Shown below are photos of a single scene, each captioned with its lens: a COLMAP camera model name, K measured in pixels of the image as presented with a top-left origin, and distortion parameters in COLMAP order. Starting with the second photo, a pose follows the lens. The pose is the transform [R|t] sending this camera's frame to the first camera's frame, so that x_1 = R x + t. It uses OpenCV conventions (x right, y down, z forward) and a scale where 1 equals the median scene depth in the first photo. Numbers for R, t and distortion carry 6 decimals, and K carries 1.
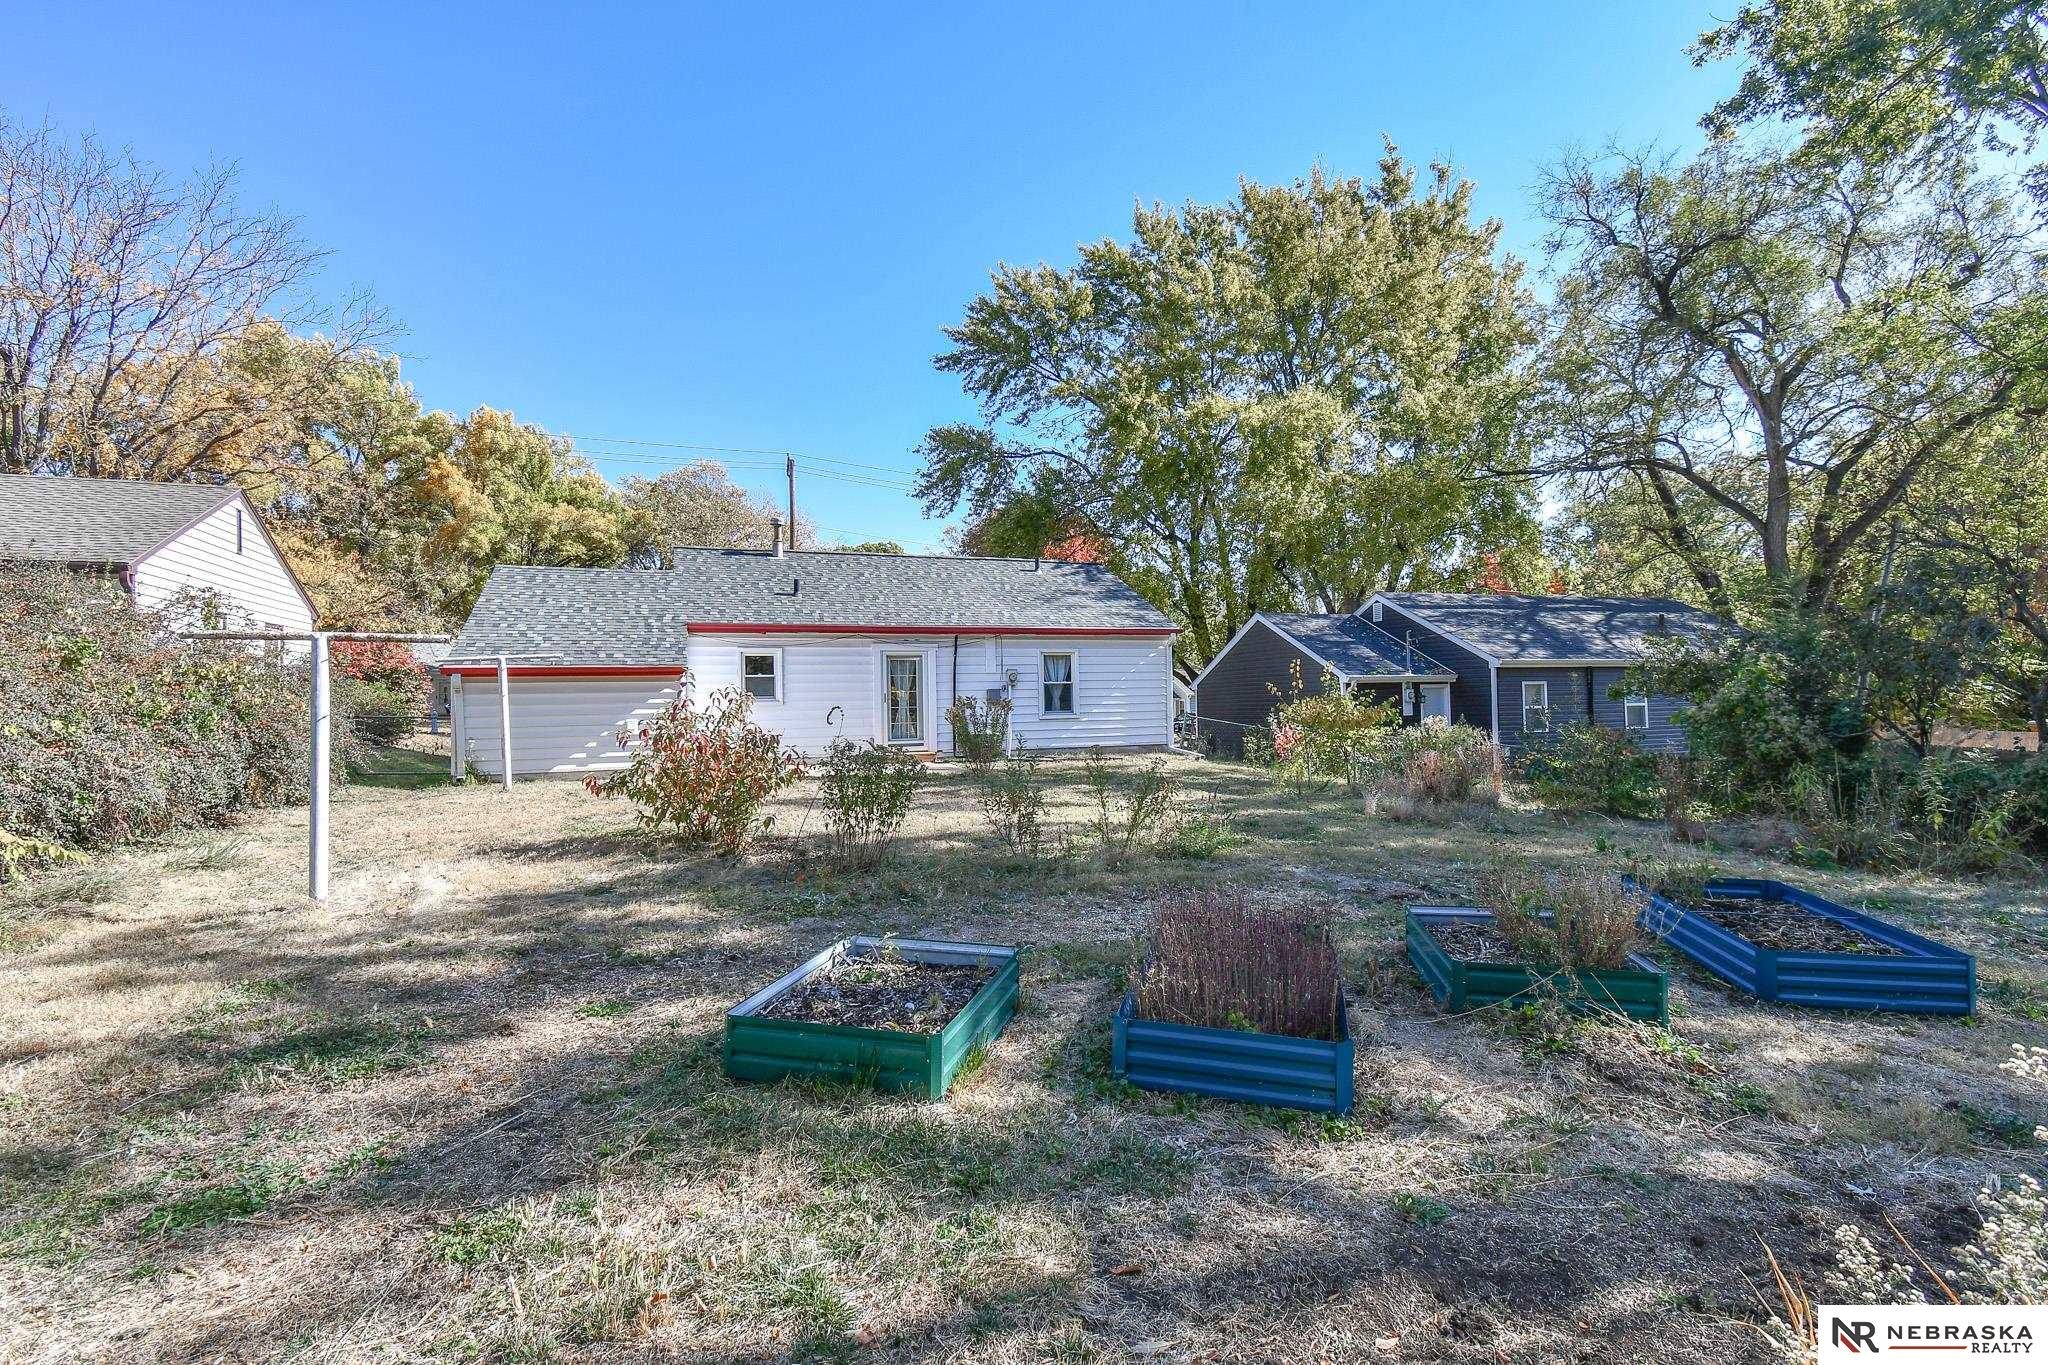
lens RADIAL K [[932.1, 0, 1024.0], [0, 932.1, 682.5], [0, 0, 1]] dist [0.036162, -0.000049]
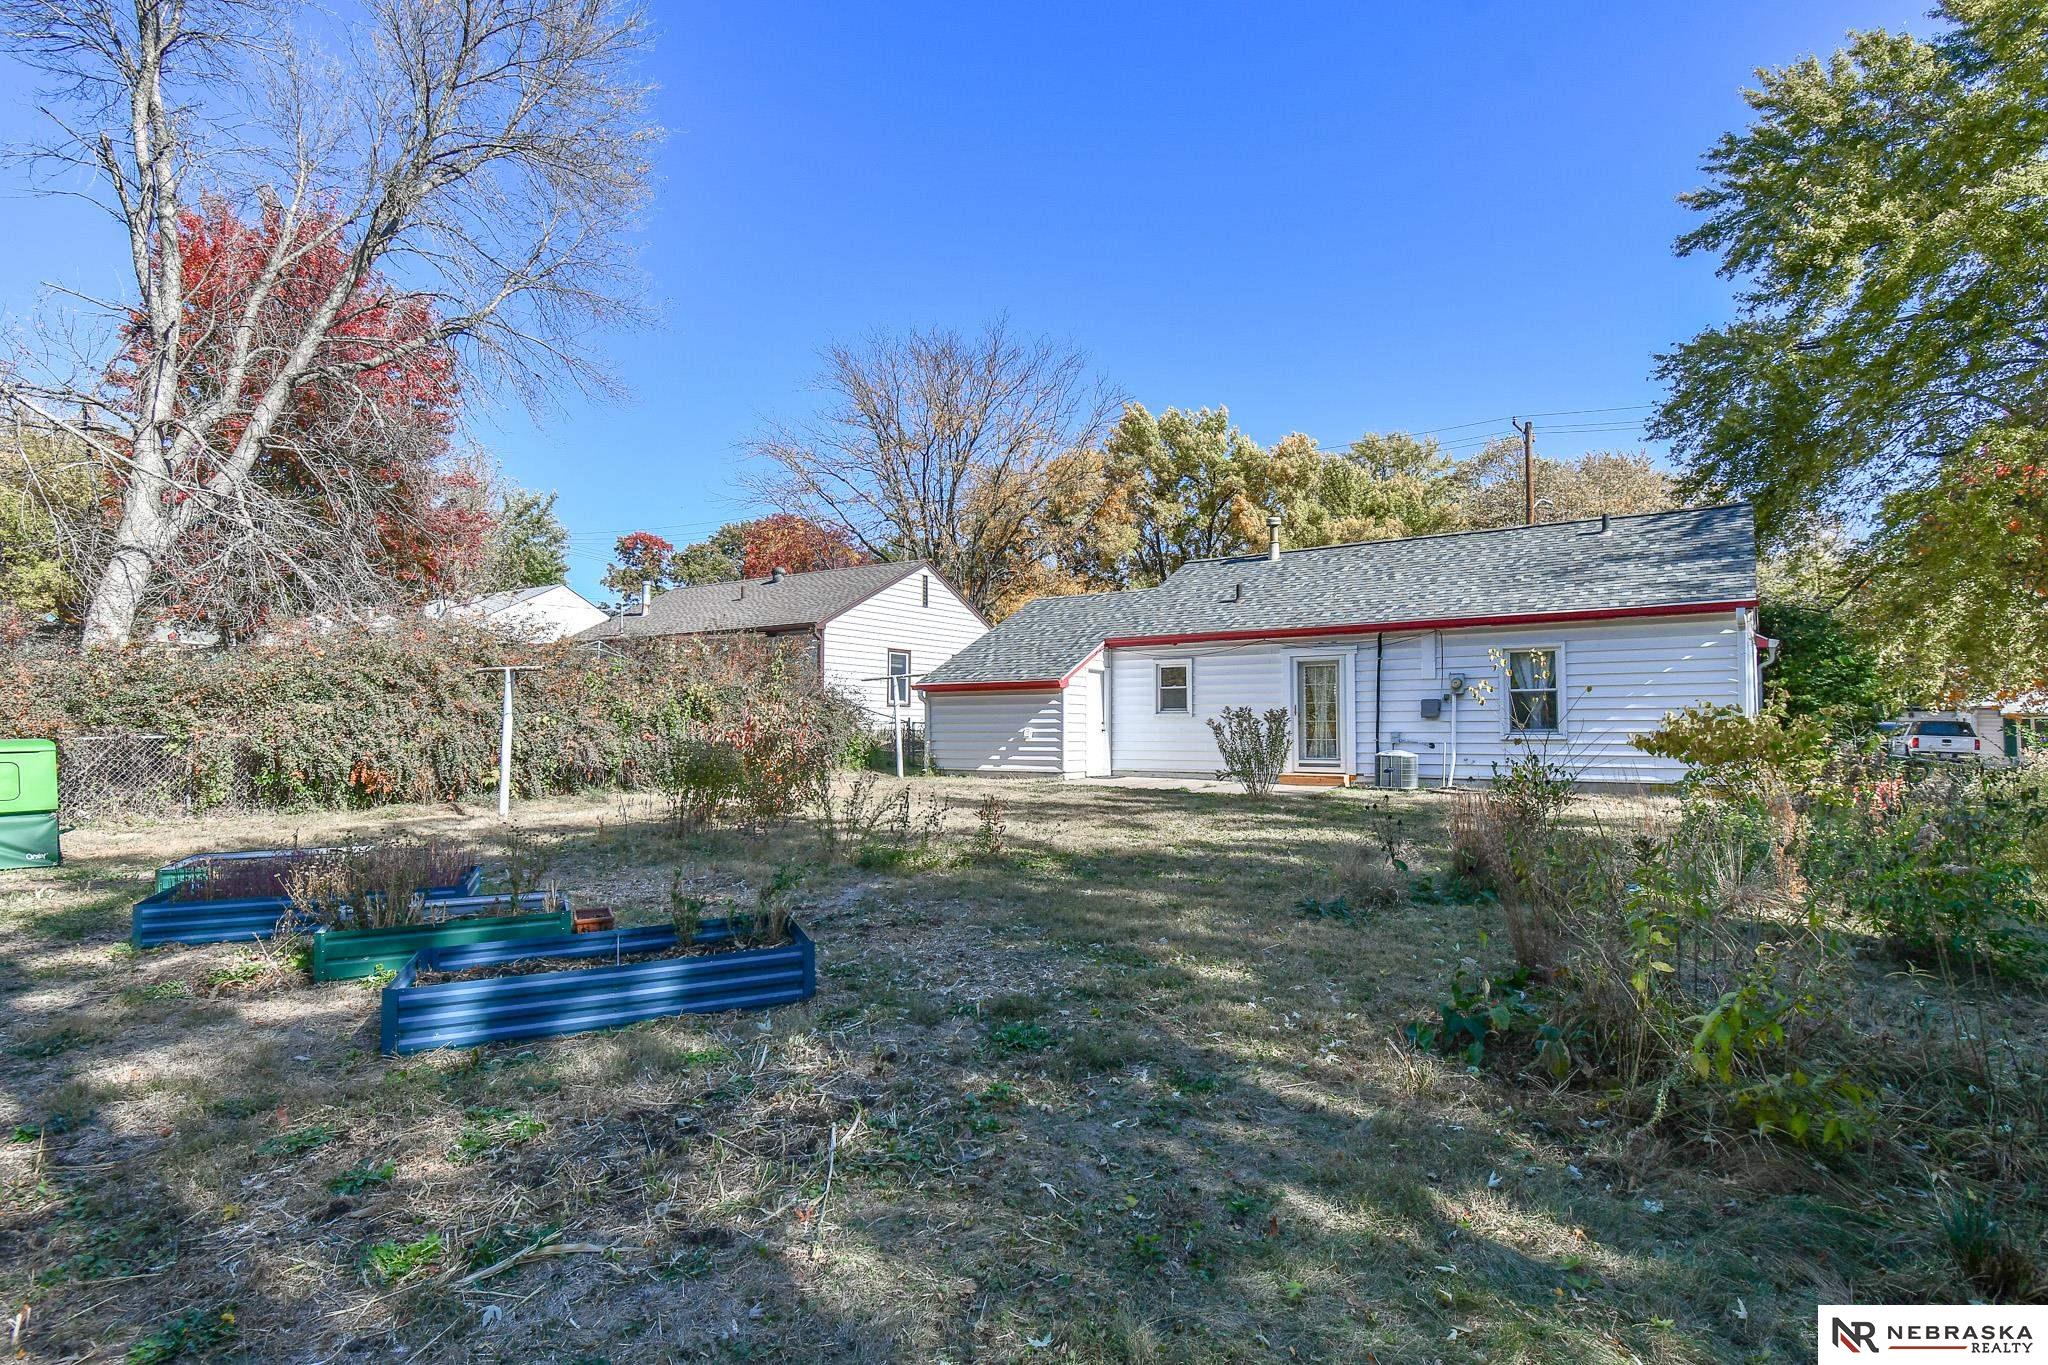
lens RADIAL K [[1055.9, 0, 1022.6], [0, 1055.9, 683.9], [0, 0, 1]] dist [0.050258, -0.021532]
pose [[0.581254, -0.019912, -0.813479, 0.487204], [0.006455, 0.999782, -0.019859, 0.009313], [0.813697, 0.006292, 0.581255, 0.202487]]
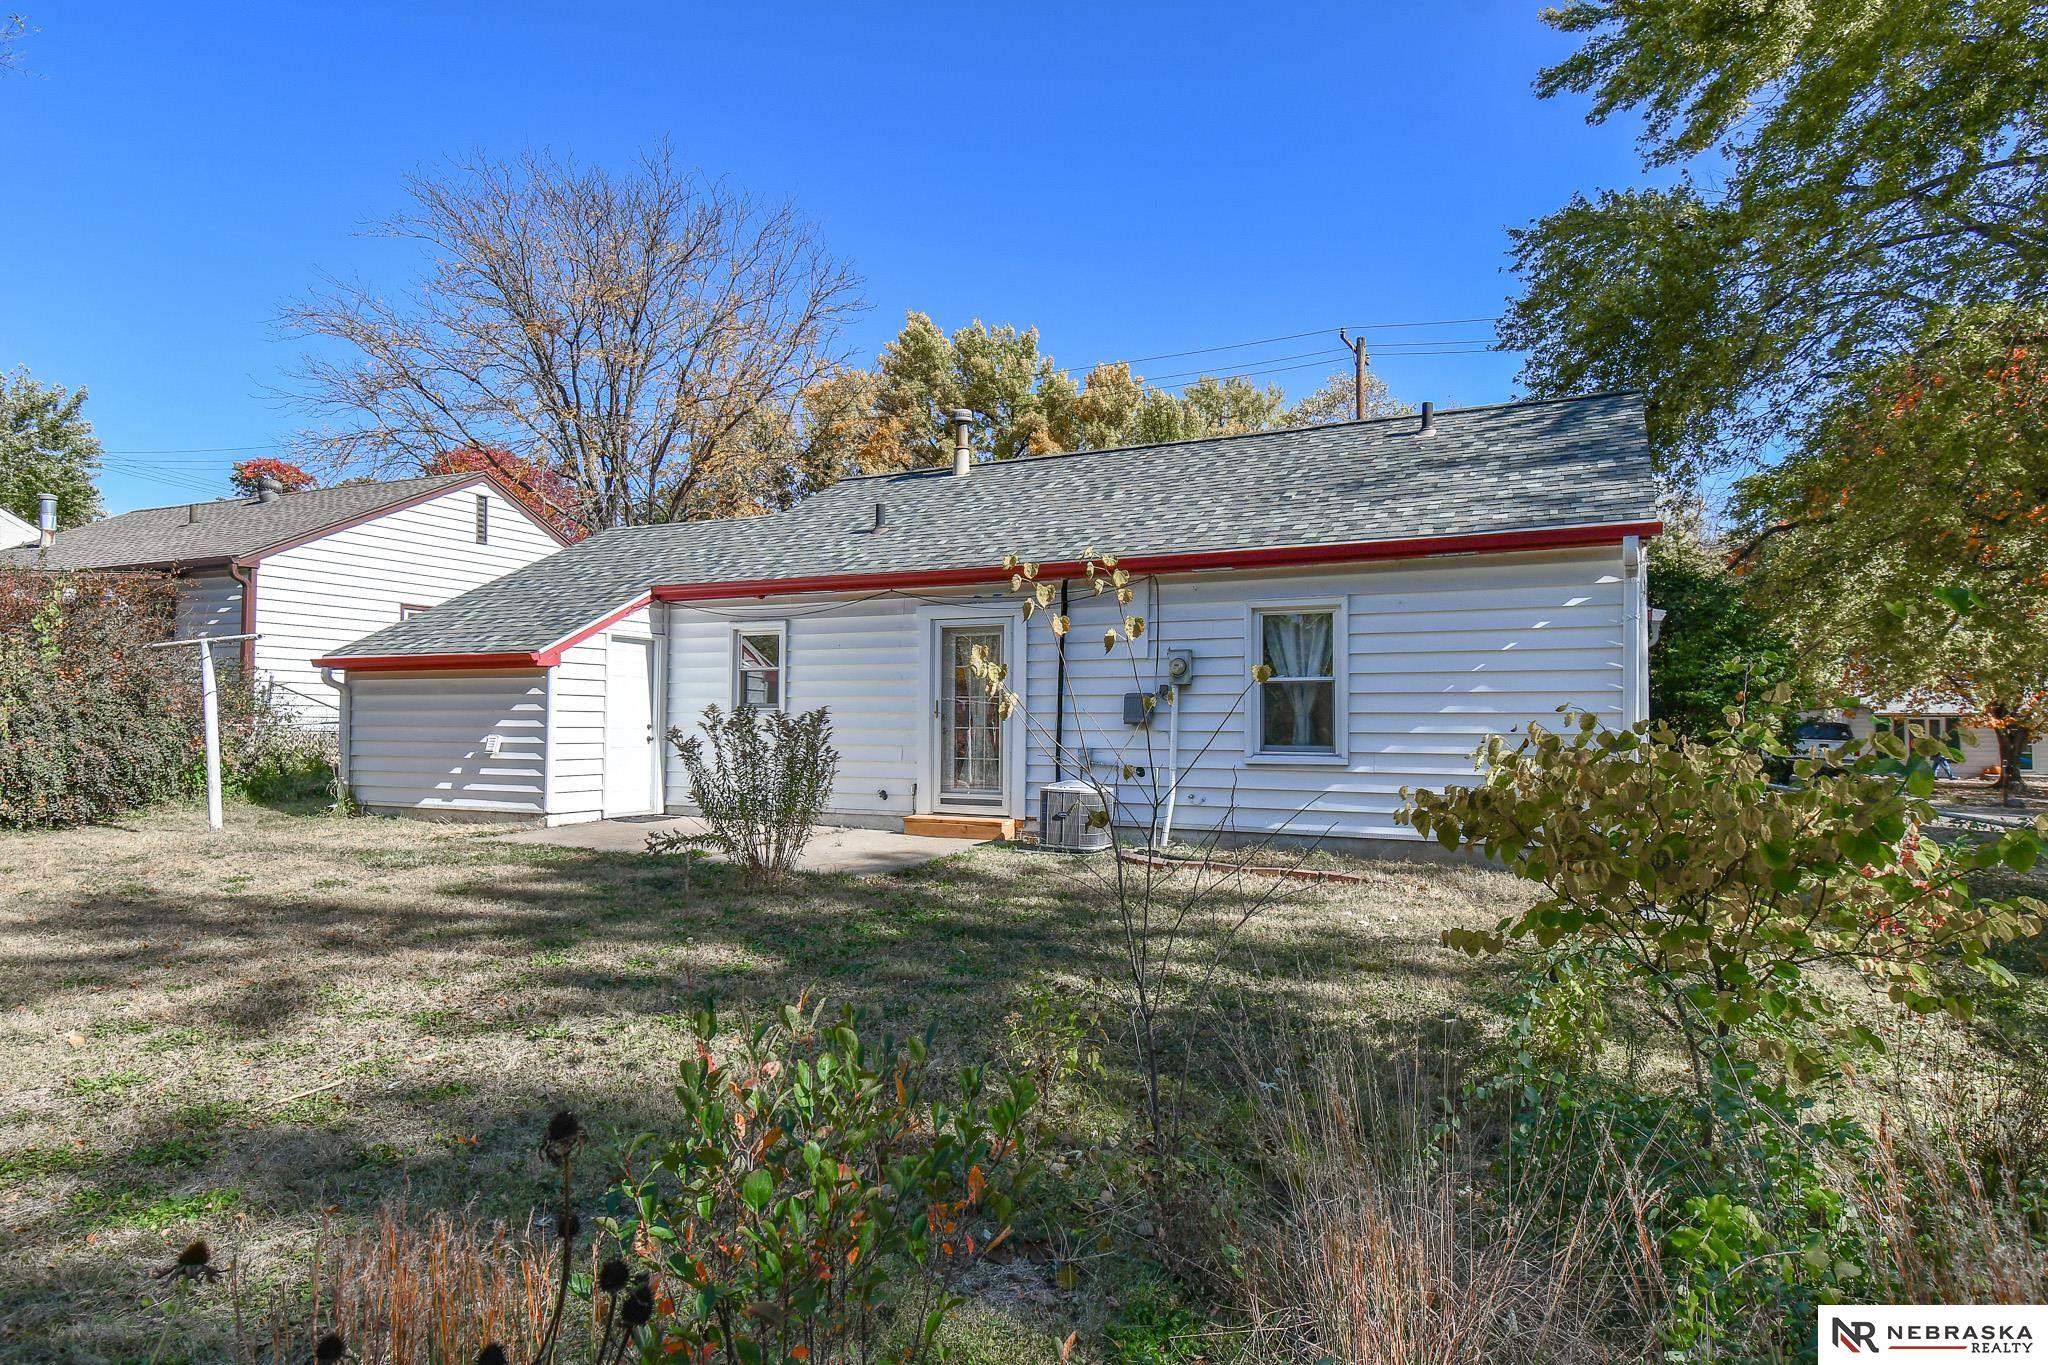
lens RADIAL K [[1169.7, 0, 1019.6], [0, 1169.7, 684.9], [0, 0, 1]] dist [0.044403, -0.001489]
pose [[0.688527, -0.001529, -0.725209, 0.339940], [-0.003750, 0.999977, -0.005668, 0.006132], [0.725201, 0.006622, 0.688505, 0.554884]]
